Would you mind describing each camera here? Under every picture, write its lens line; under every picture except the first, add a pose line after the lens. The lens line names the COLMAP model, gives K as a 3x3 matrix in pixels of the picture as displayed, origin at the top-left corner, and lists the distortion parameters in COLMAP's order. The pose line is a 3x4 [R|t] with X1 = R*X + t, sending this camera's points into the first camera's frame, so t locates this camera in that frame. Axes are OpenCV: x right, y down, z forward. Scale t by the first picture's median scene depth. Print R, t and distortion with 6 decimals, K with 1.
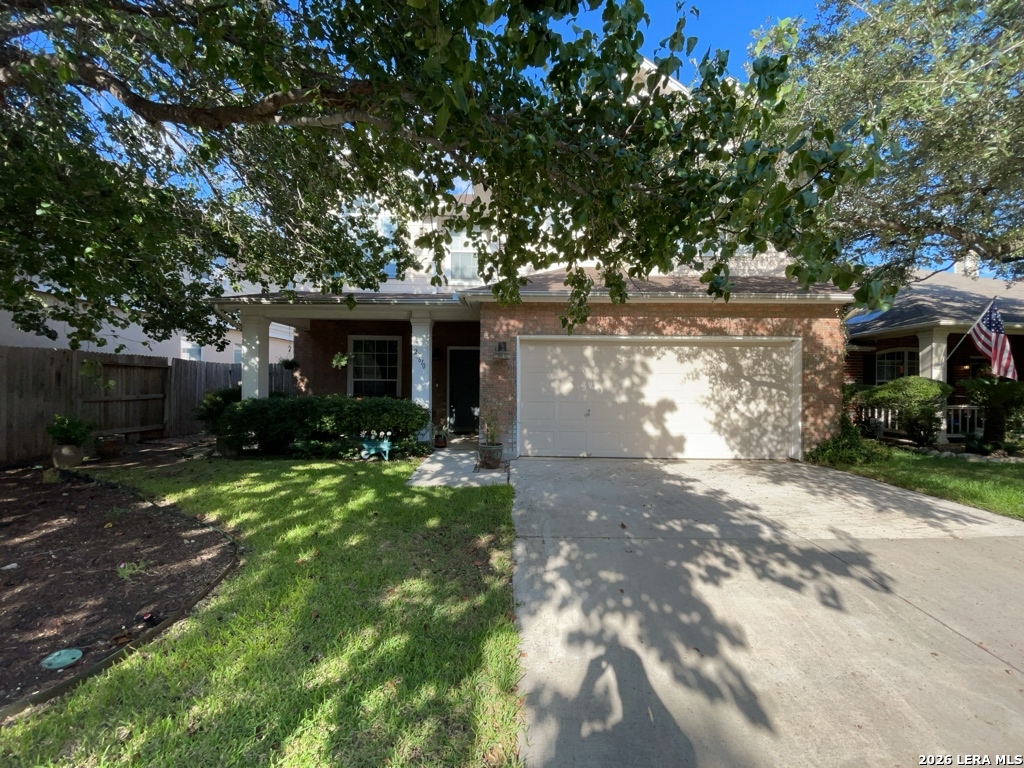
lens RADIAL K [[410.6, 0, 512.0], [0, 410.6, 384.0], [0, 0, 1]] dist [0.020688, -0.021582]
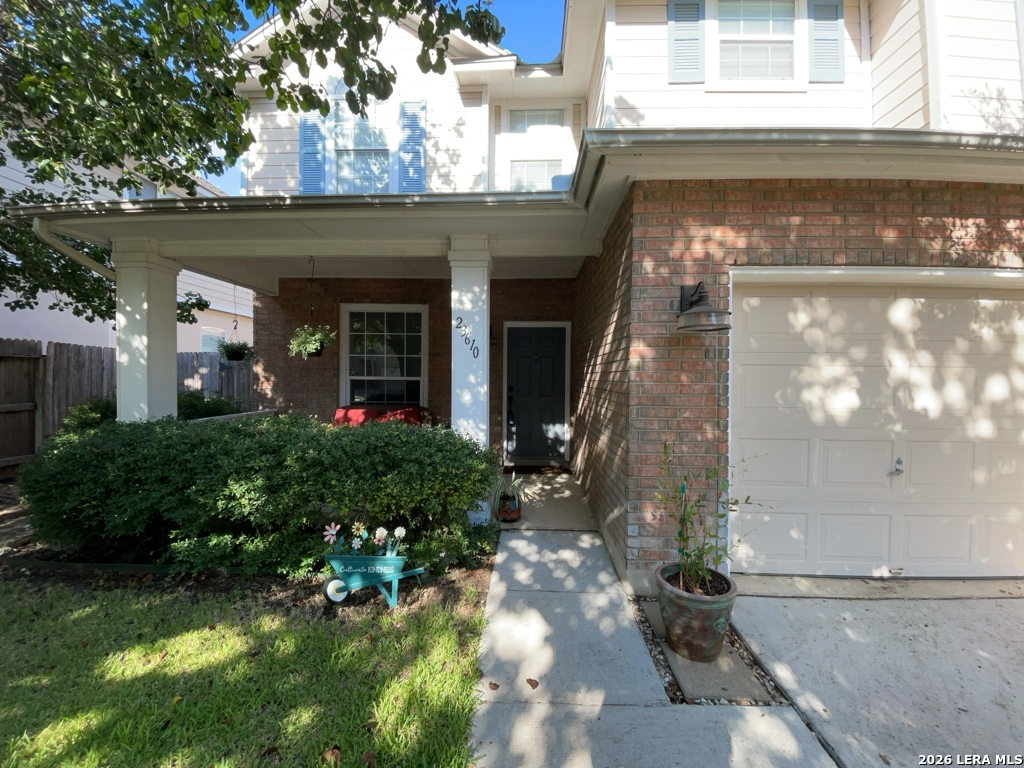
lens RADIAL K [[410.6, 0, 512.0], [0, 410.6, 384.0], [0, 0, 1]] dist [0.020688, -0.021582]
pose [[0.998452, 0.000998, -0.055612, -0.167177], [0.000028, 0.999830, 0.018440, -0.018152], [0.055621, -0.018413, 0.998282, 0.600303]]
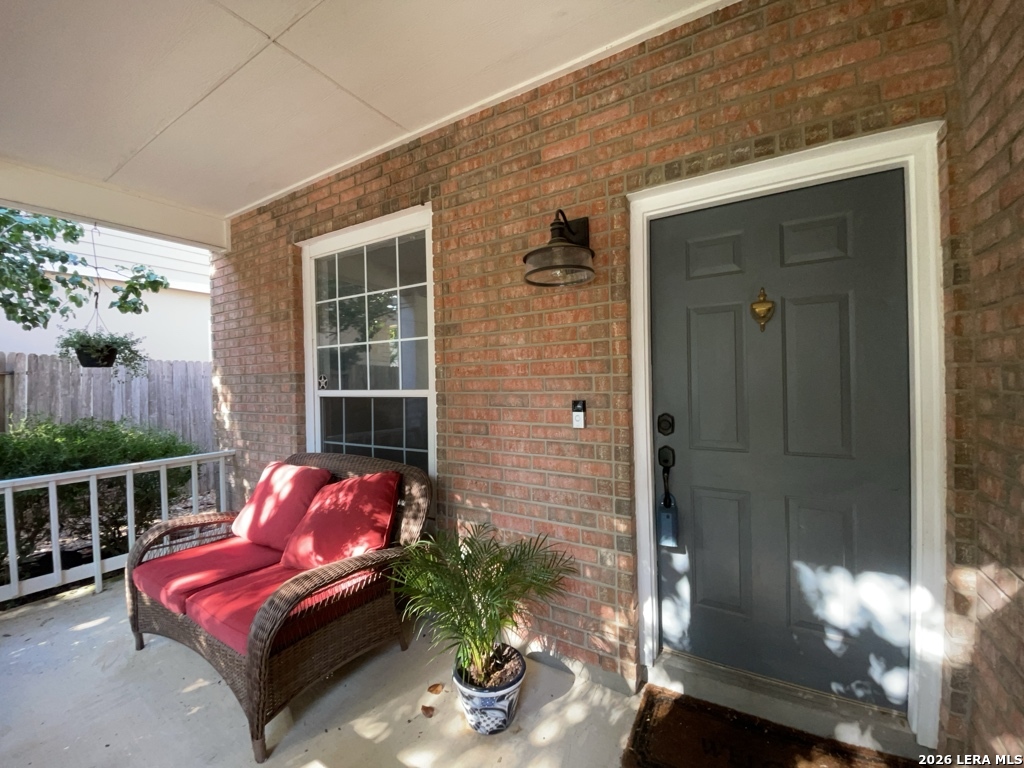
lens RADIAL K [[410.6, 0, 512.0], [0, 410.6, 384.0], [0, 0, 1]] dist [0.020688, -0.021582]
pose [[0.851431, -0.023422, -0.523944, -0.163911], [0.025380, 0.999672, -0.003446, -0.018664], [0.523853, -0.010364, 0.851746, 1.198491]]
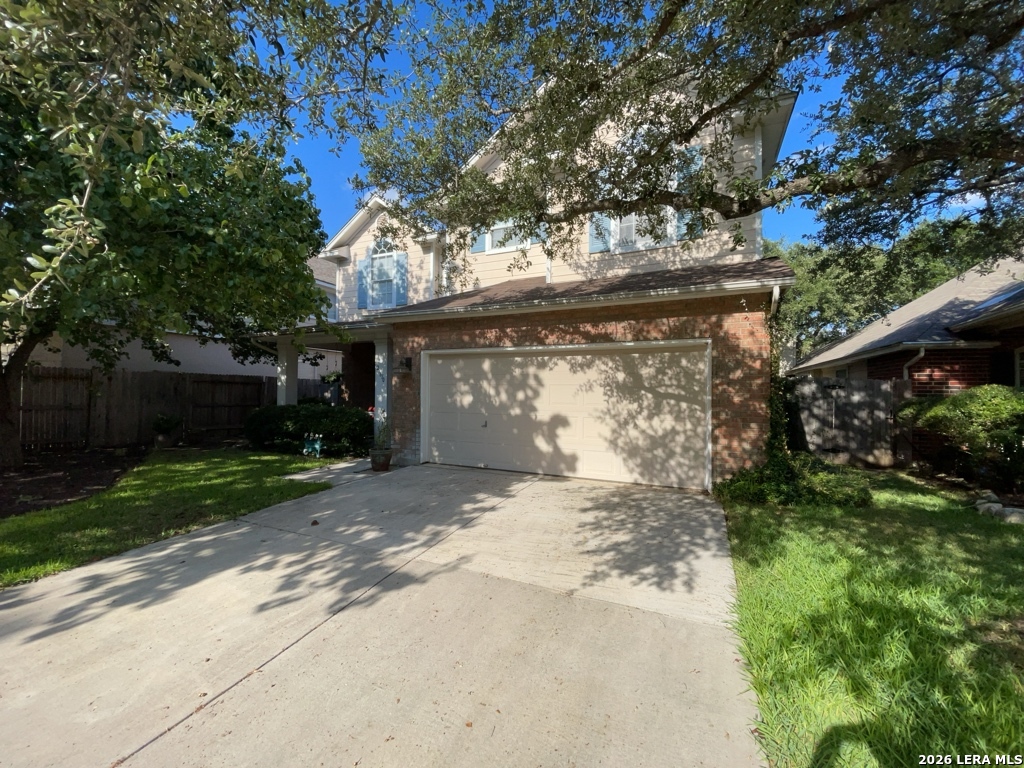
lens RADIAL K [[410.6, 0, 512.0], [0, 410.6, 384.0], [0, 0, 1]] dist [0.020688, -0.021582]
pose [[0.906782, -0.009614, -0.421490, 0.690995], [-0.000400, 0.999720, -0.023664, -0.005509], [0.421600, 0.021627, 0.906524, 0.109595]]
